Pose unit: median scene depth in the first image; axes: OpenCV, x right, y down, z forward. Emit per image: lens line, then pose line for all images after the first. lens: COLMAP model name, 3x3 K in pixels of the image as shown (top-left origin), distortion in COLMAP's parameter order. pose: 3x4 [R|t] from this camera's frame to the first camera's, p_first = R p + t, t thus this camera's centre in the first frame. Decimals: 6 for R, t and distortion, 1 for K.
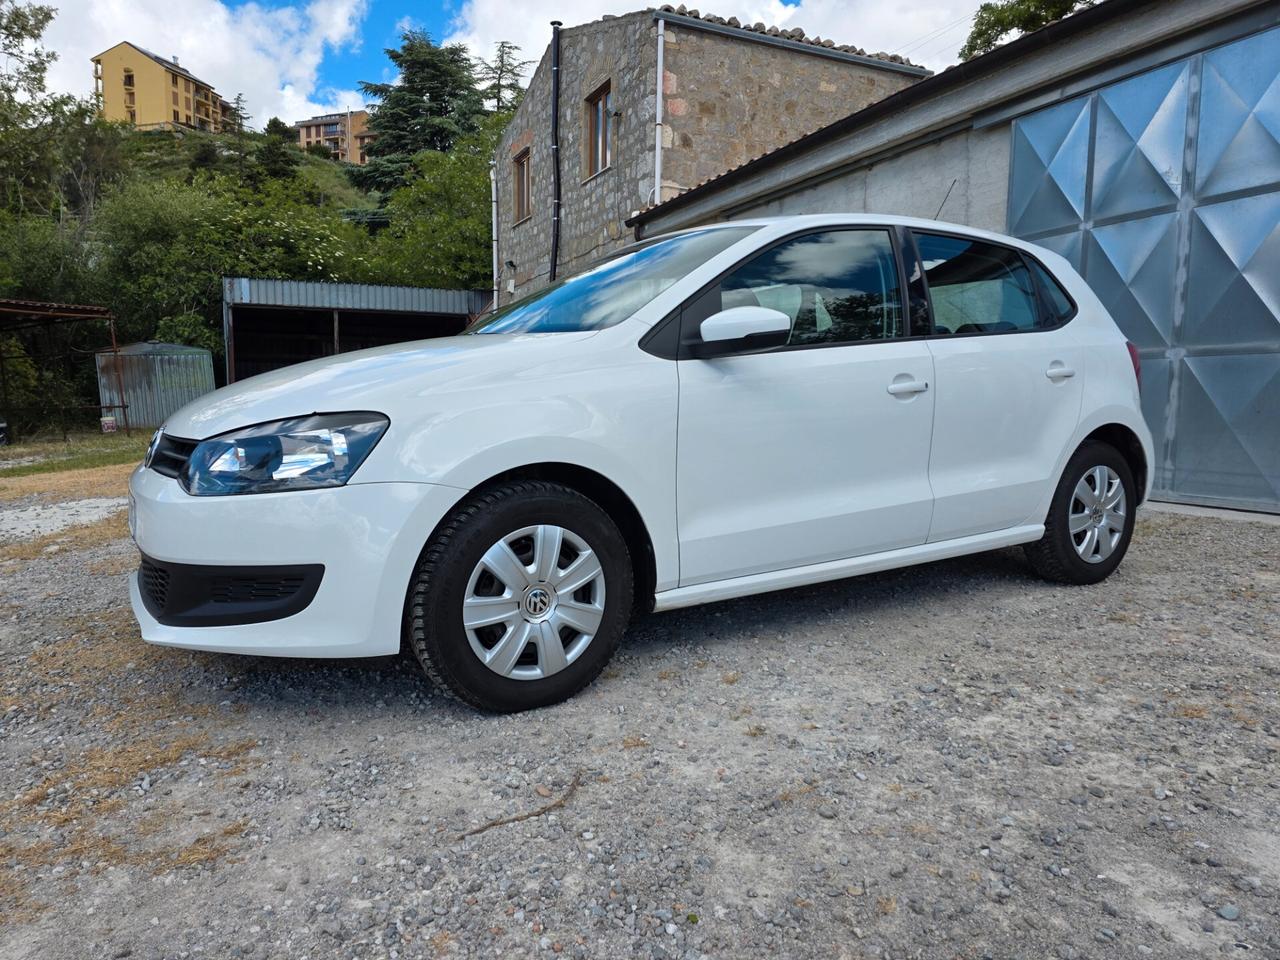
lens RADIAL K [[862.1, 0, 640.8], [0, 862.1, 501.2], [0, 0, 1]] dist [0.058685, -0.053461]
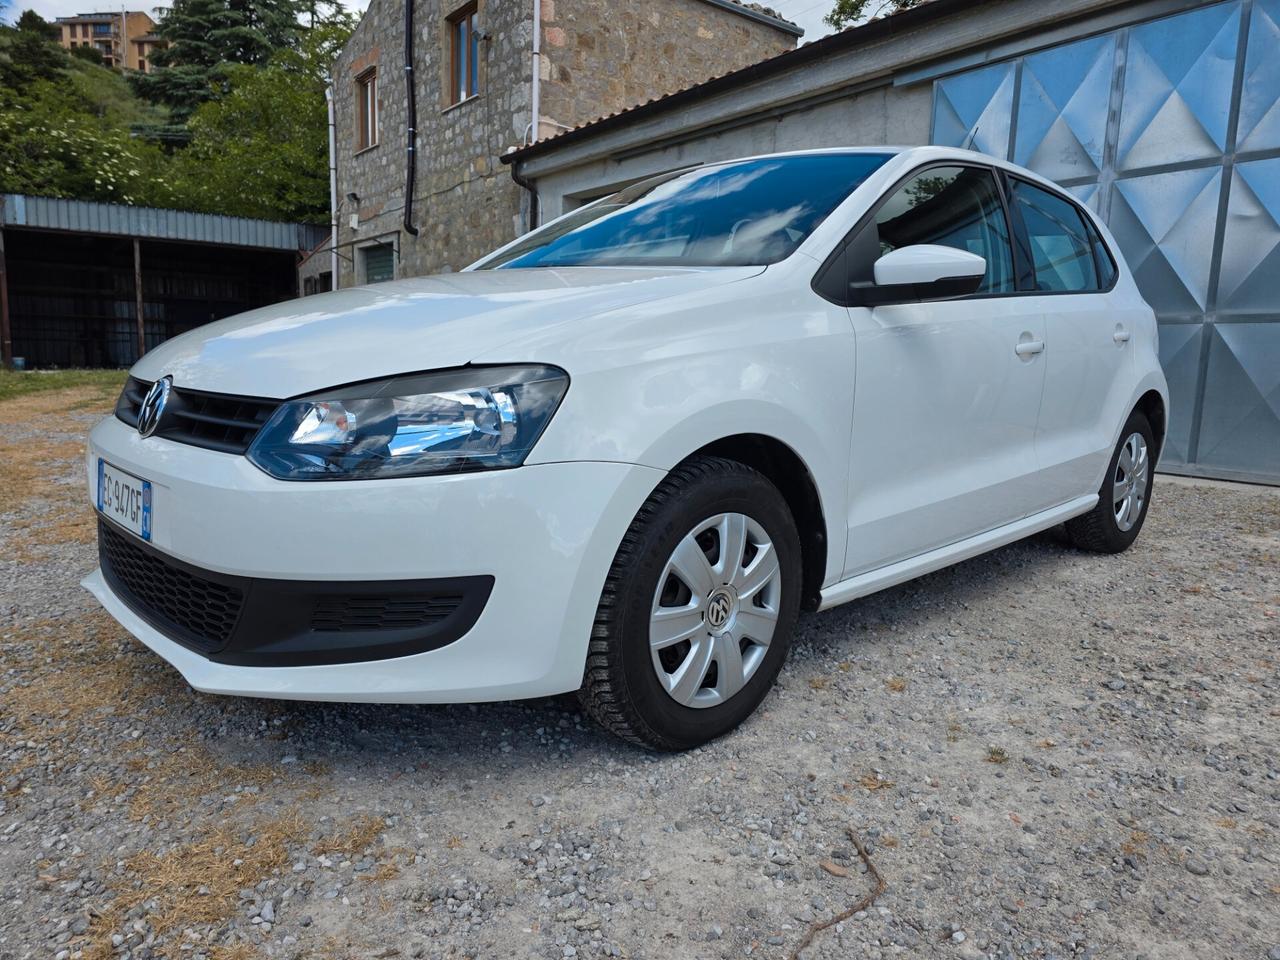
lens RADIAL K [[862.1, 0, 658.2], [0, 862.1, 499.6], [0, 0, 1]] dist [0.058685, -0.053461]
pose [[0.976125, -0.011358, 0.216913, -0.258999], [0.000656, 0.998782, 0.049346, -0.017400], [-0.217209, -0.048025, 0.974943, 0.182151]]
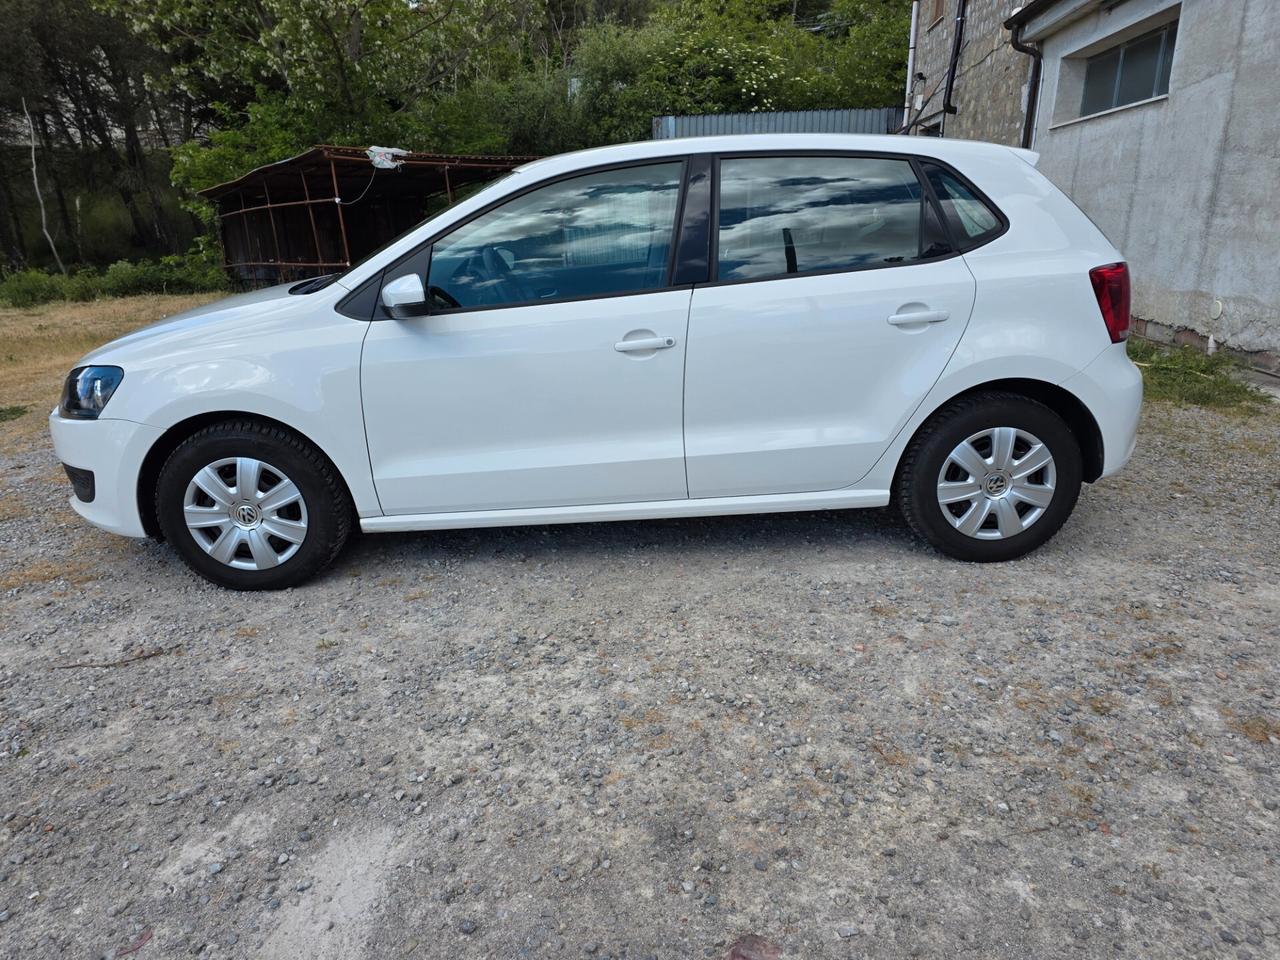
lens RADIAL K [[862.1, 0, 646.9], [0, 862.1, 505.7], [0, 0, 1]] dist [0.058685, -0.053461]
pose [[0.858149, 0.147639, -0.491714, 0.788078], [-0.044364, 0.975501, 0.215473, -0.156777], [0.511480, -0.163094, 0.843676, 0.147419]]
